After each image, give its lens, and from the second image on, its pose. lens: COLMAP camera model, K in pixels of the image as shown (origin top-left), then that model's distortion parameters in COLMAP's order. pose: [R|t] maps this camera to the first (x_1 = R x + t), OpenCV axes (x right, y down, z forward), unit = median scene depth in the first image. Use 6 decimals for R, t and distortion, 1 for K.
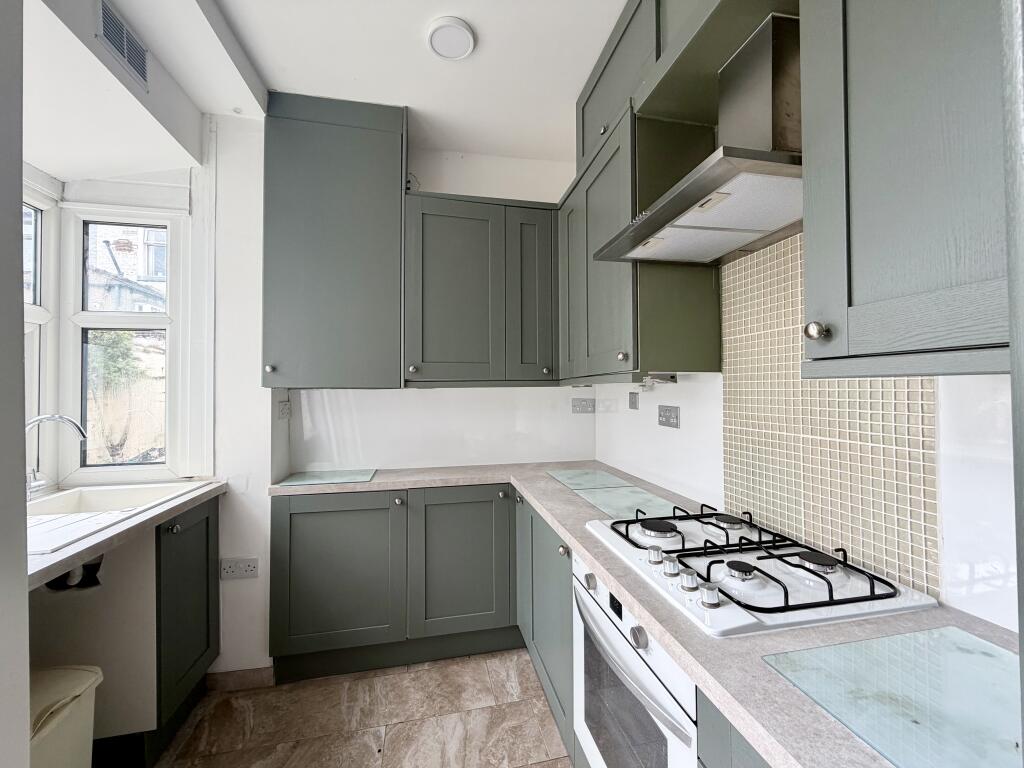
lens RADIAL K [[409.3, 0, 517.6], [0, 409.3, 385.4], [0, 0, 1]] dist [-0.000460, 0.000191]
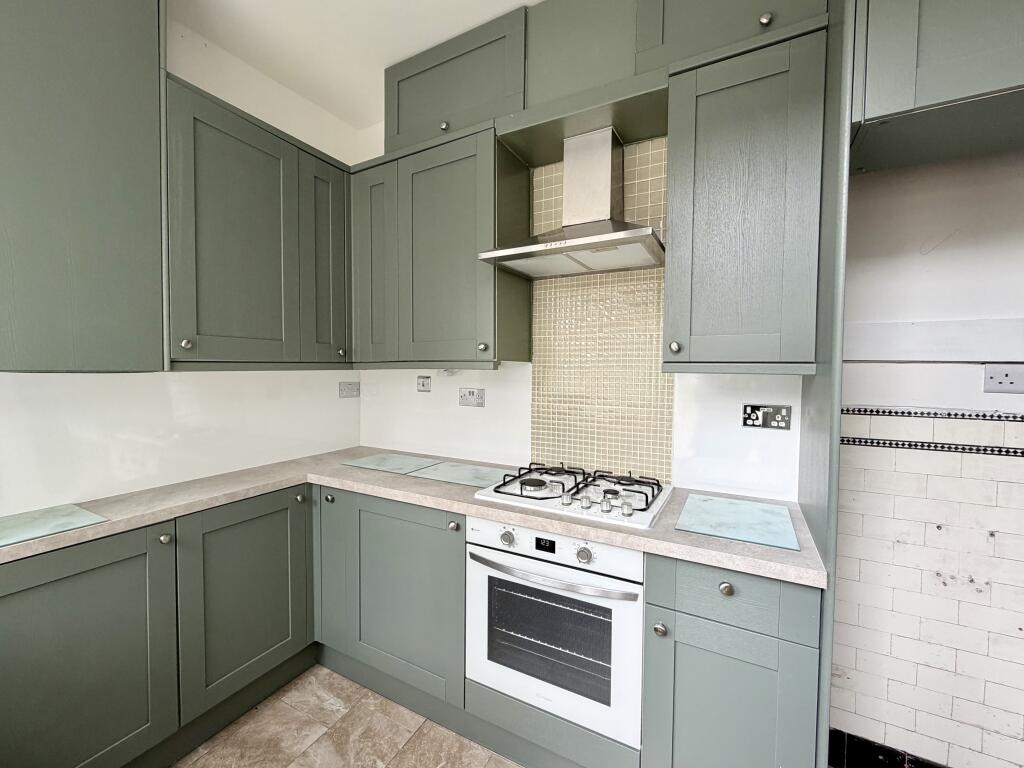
lens RADIAL K [[409.3, 0, 533.7], [0, 409.3, 384.3], [0, 0, 1]] dist [-0.000460, 0.000191]
pose [[0.657133, -0.016356, 0.753597, -0.403037], [-0.019782, 0.999046, 0.038933, -0.010357], [-0.753515, -0.040491, 0.656183, 0.106725]]
